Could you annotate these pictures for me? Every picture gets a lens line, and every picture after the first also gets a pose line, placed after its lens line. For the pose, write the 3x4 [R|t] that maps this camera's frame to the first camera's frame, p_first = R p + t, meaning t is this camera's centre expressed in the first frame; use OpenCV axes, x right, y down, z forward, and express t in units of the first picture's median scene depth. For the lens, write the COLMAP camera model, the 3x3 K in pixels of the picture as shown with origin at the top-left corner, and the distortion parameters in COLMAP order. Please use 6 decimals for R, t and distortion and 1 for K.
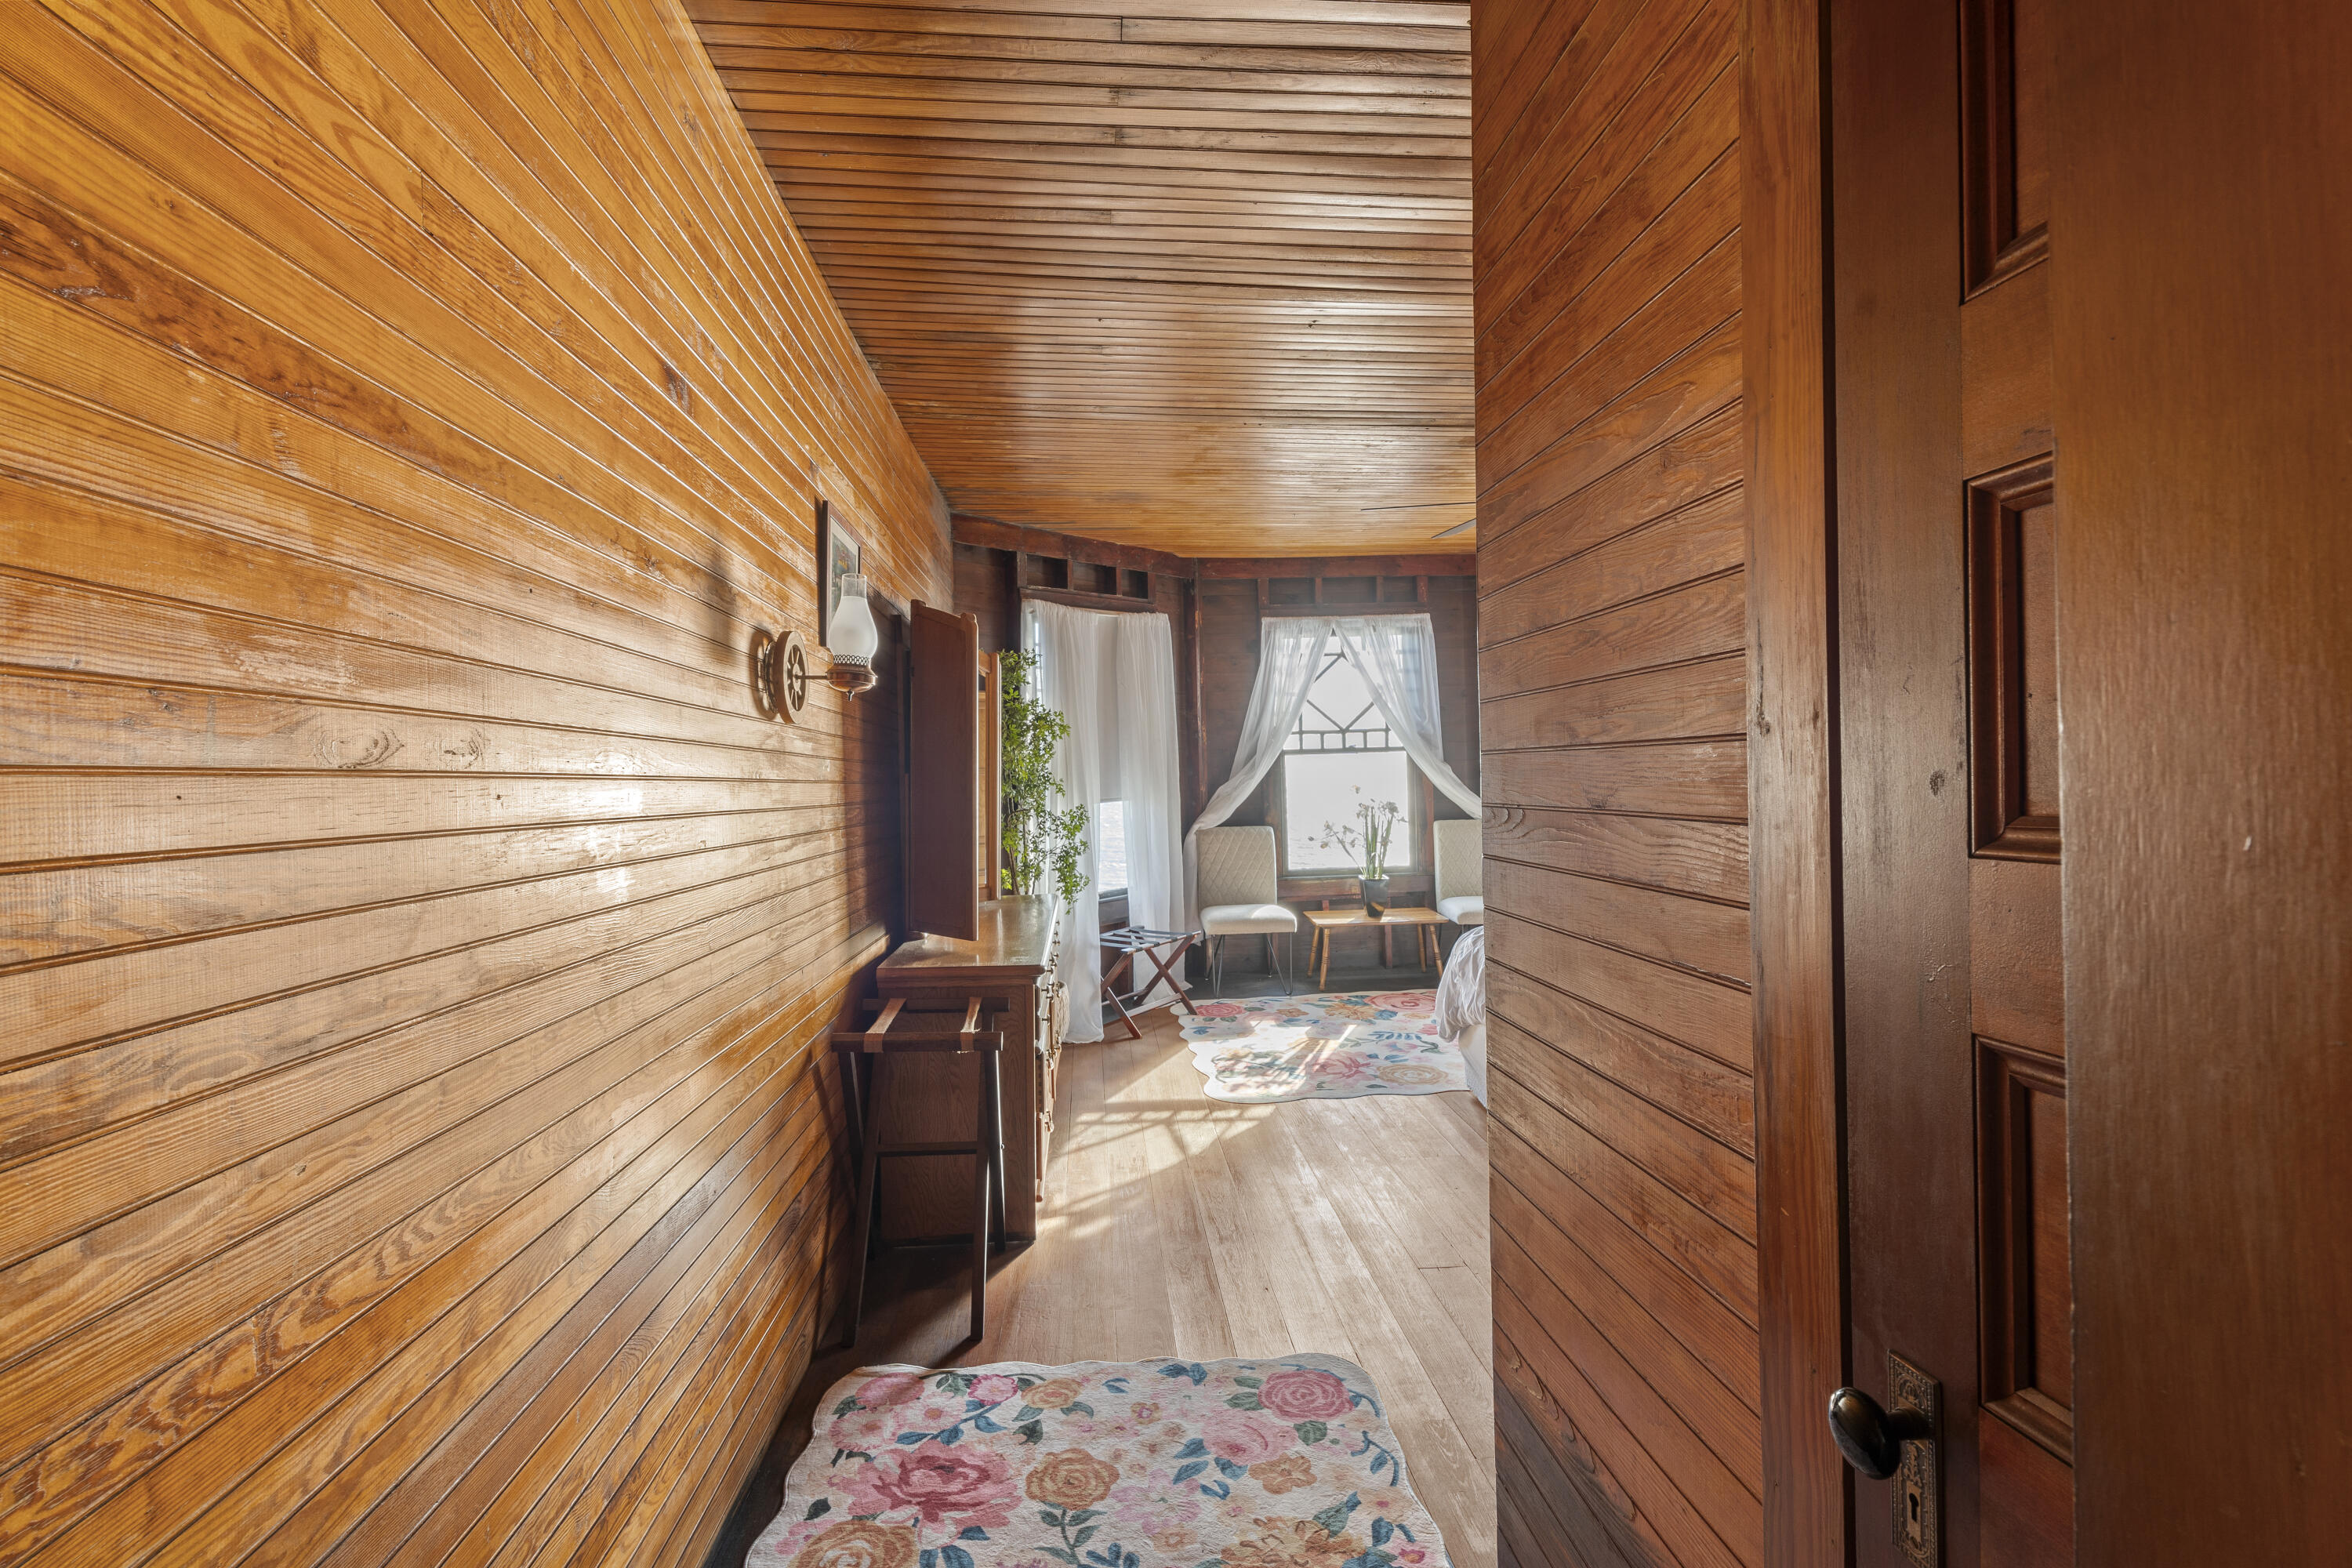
lens RADIAL K [[1064.0, 0, 1166.8], [0, 1064.0, 778.6], [0, 0, 1]] dist [0.002104, -0.001198]
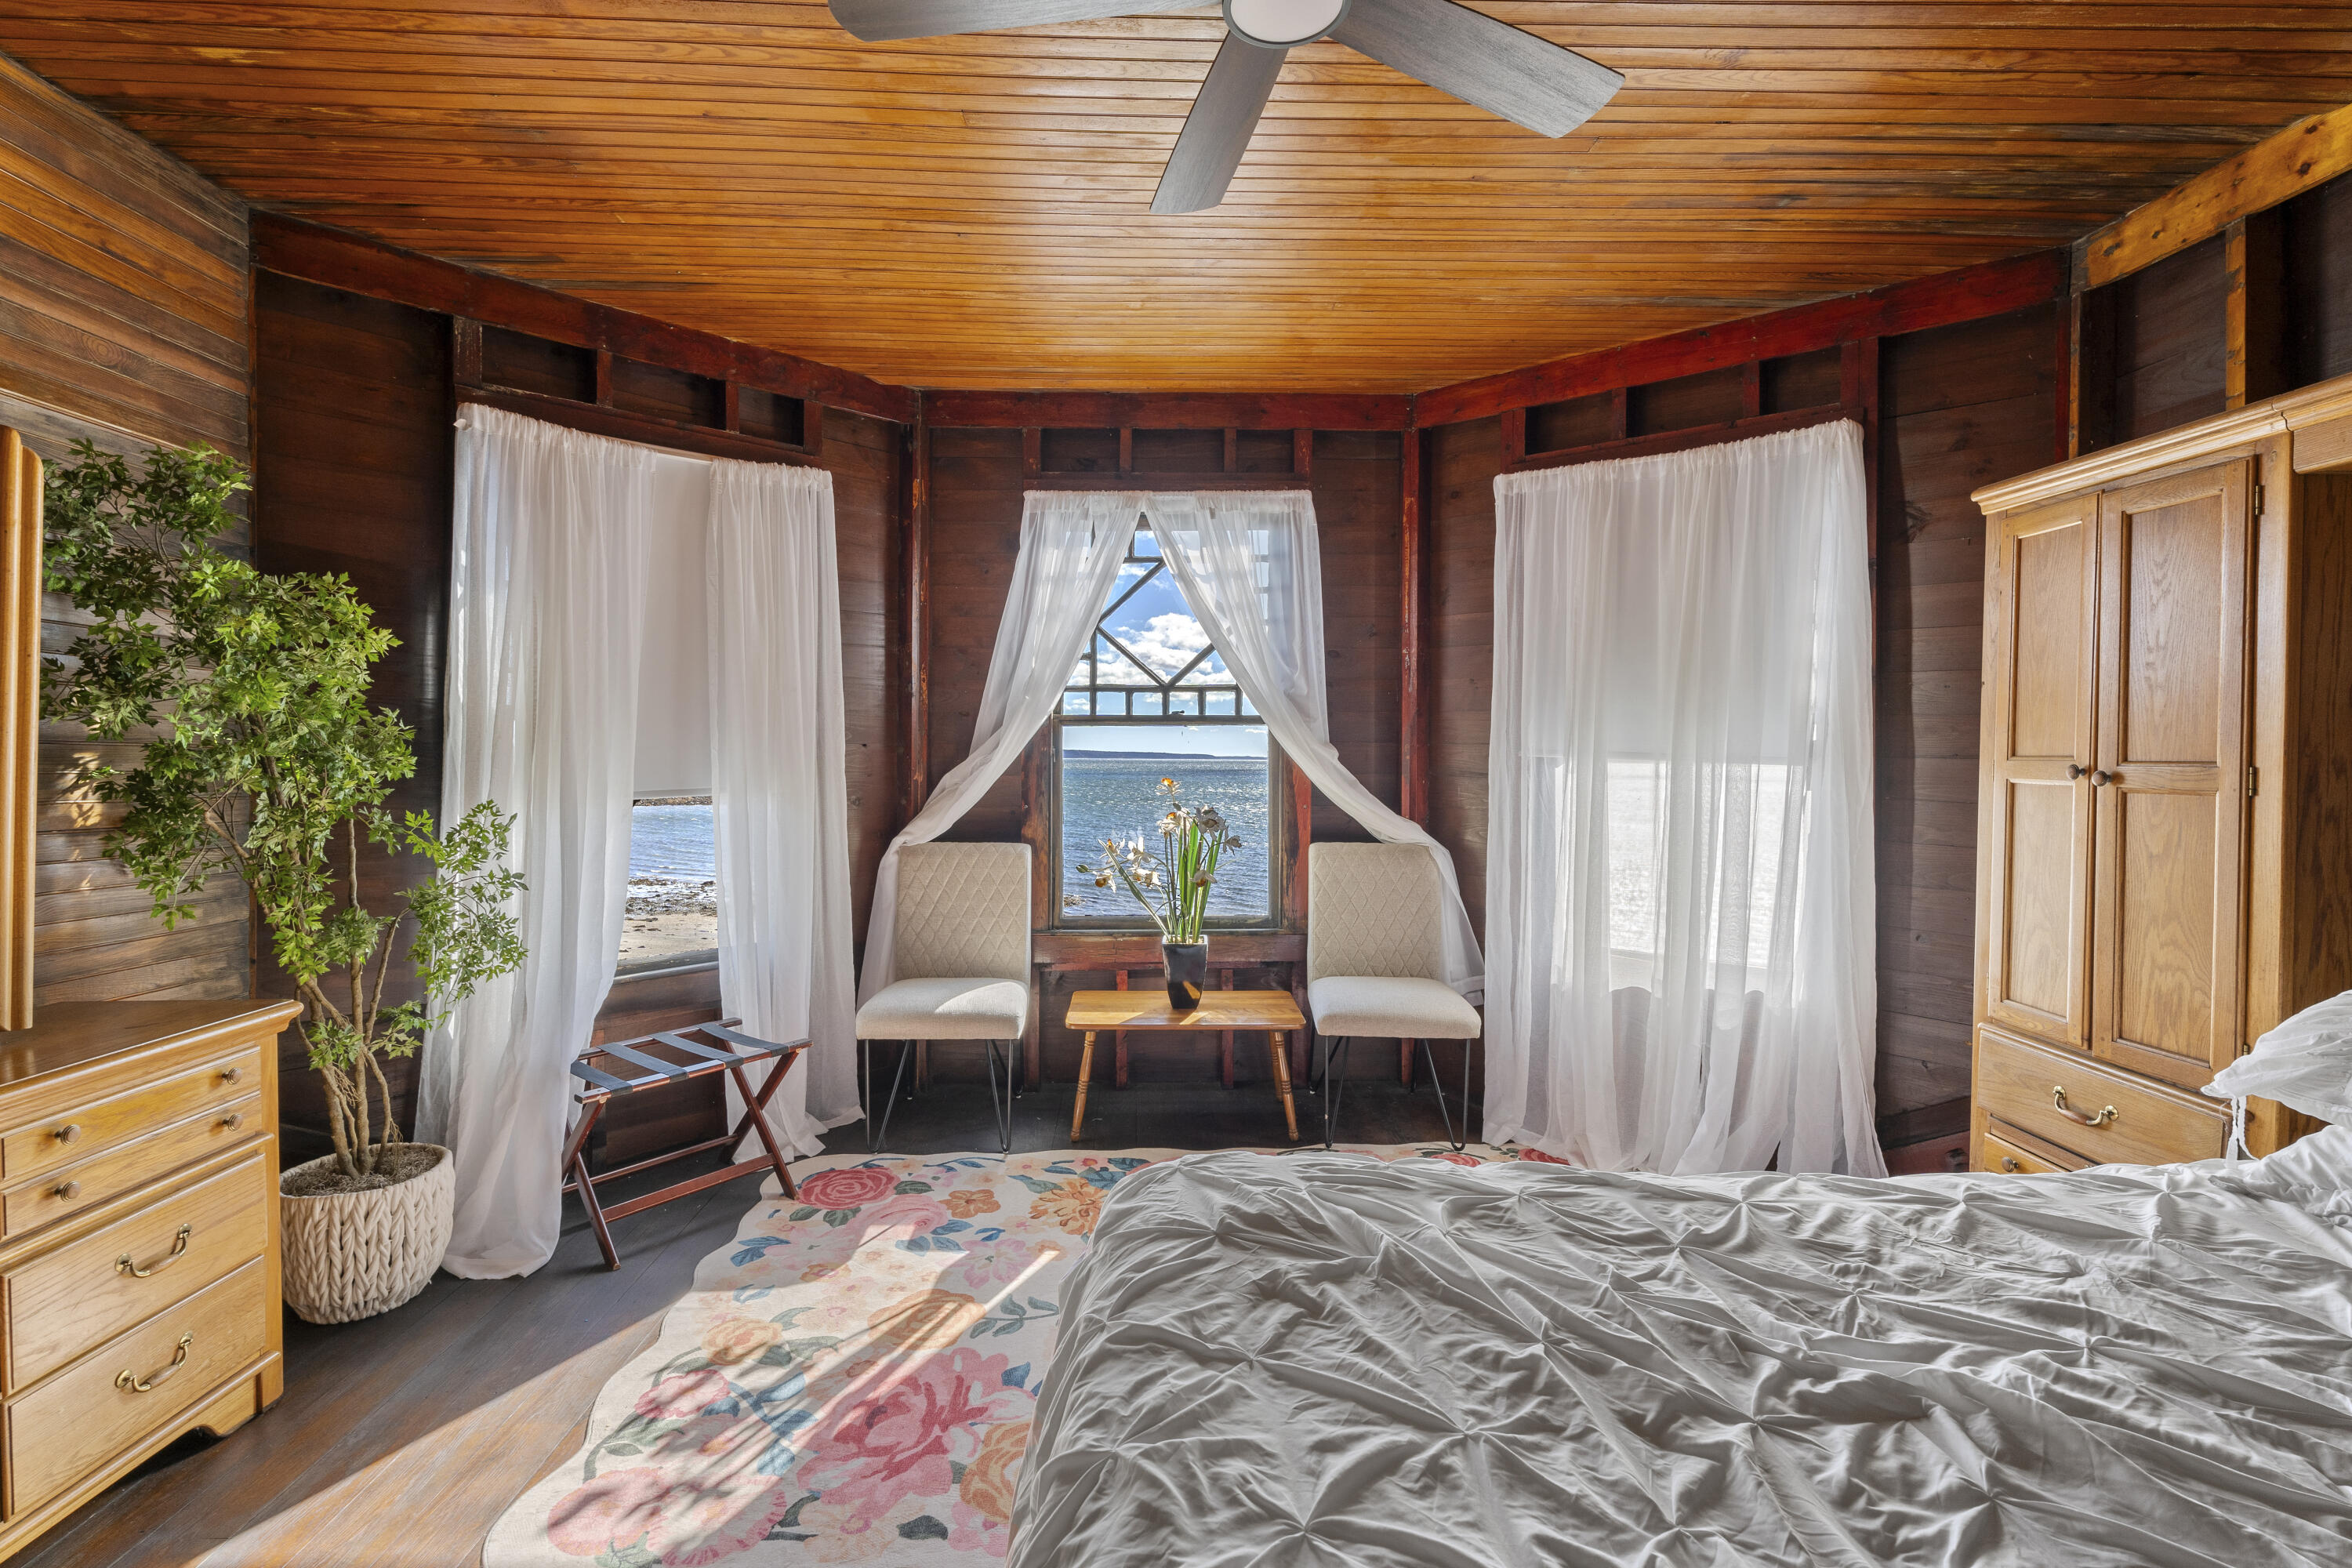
lens RADIAL K [[1064.0, 0, 1187.9], [0, 1064.0, 760.6], [0, 0, 1]] dist [0.002104, -0.001198]
pose [[0.998683, 0.030557, -0.041216, 0.209298], [-0.030778, 0.999515, -0.004746, -0.001250], [0.041051, 0.006008, 0.999139, 0.409722]]
